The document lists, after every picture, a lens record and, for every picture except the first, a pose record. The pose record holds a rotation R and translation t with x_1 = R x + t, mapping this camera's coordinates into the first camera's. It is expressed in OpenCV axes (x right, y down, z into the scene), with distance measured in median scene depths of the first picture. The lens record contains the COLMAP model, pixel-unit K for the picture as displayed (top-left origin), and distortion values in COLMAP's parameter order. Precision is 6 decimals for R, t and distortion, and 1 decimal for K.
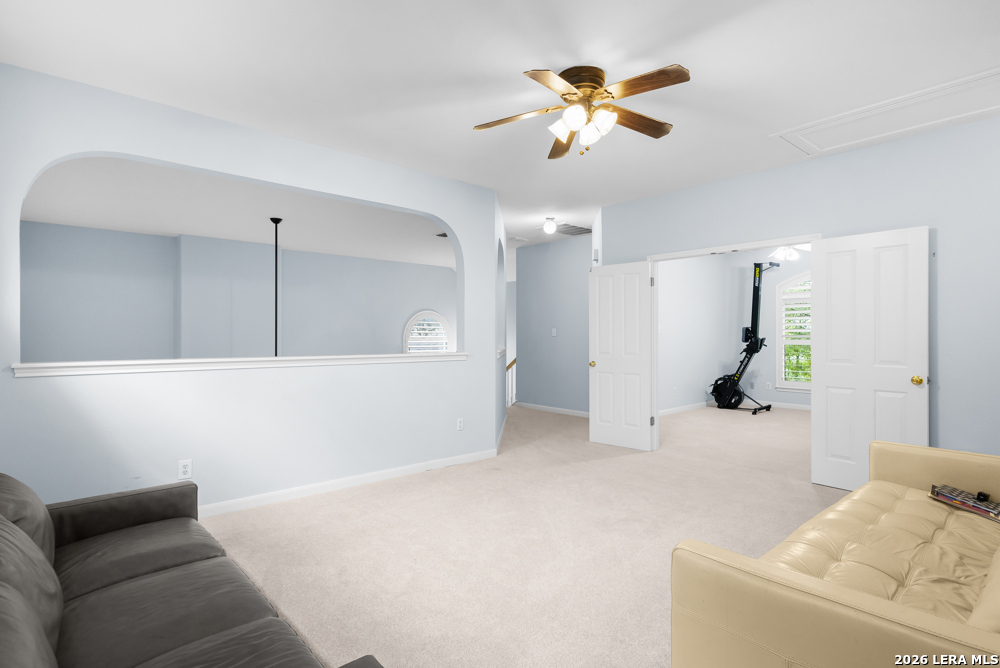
lens RADIAL K [[501.0, 0, 499.6], [0, 501.0, 335.7], [0, 0, 1]] dist [-0.000265, -0.000021]
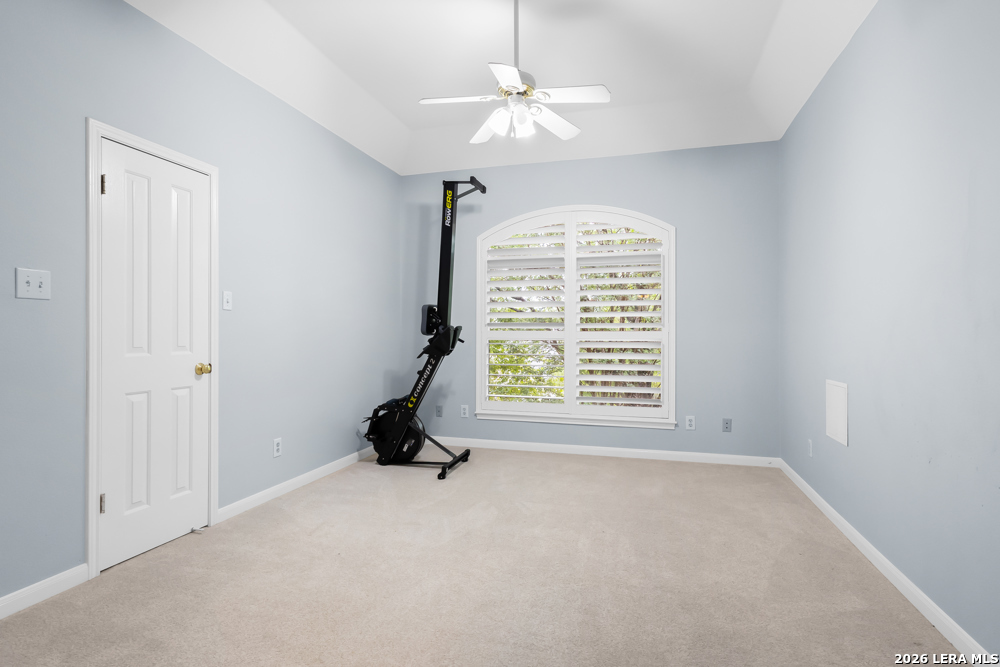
lens RADIAL K [[501.0, 0, 500.5], [0, 501.0, 333.2], [0, 0, 1]] dist [-0.000265, -0.000021]
pose [[0.835865, 0.003047, 0.548926, 0.268603], [-0.005472, 0.999981, 0.002782, 0.009511], [-0.548907, -0.005330, 0.835866, 0.523970]]
